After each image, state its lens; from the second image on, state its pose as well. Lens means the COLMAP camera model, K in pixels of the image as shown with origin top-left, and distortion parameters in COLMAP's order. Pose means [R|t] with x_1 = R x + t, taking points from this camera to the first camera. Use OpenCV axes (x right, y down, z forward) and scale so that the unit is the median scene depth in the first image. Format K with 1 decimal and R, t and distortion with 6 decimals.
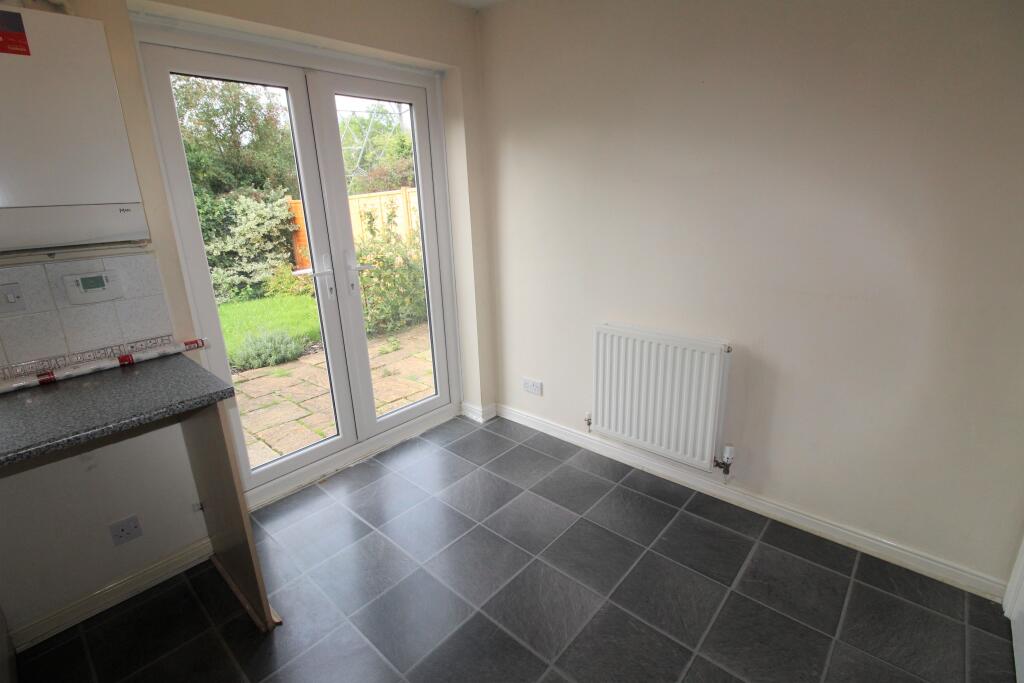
lens RADIAL K [[482.4, 0, 512.7], [0, 482.4, 337.3], [0, 0, 1]] dist [-0.000175, -0.000058]
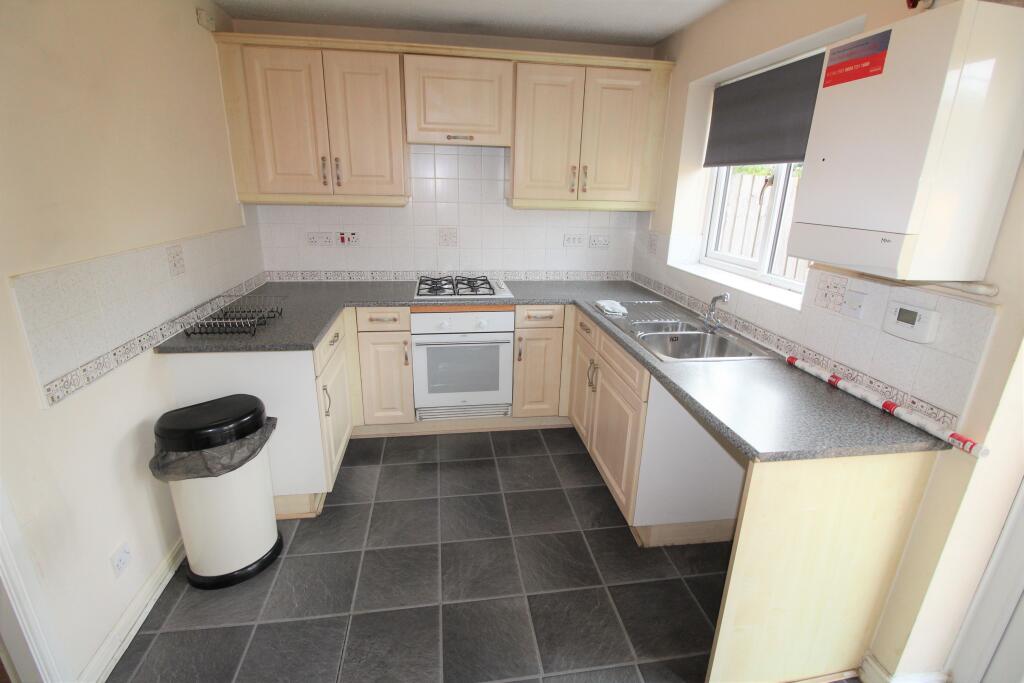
lens RADIAL K [[482.4, 0, 513.0], [0, 482.4, 342.7], [0, 0, 1]] dist [-0.000175, -0.000058]
pose [[-0.639248, 0.262782, -0.722709, 0.227227], [-0.222560, 0.836361, 0.500966, -0.340940], [0.736090, 0.481087, -0.476157, 0.880906]]
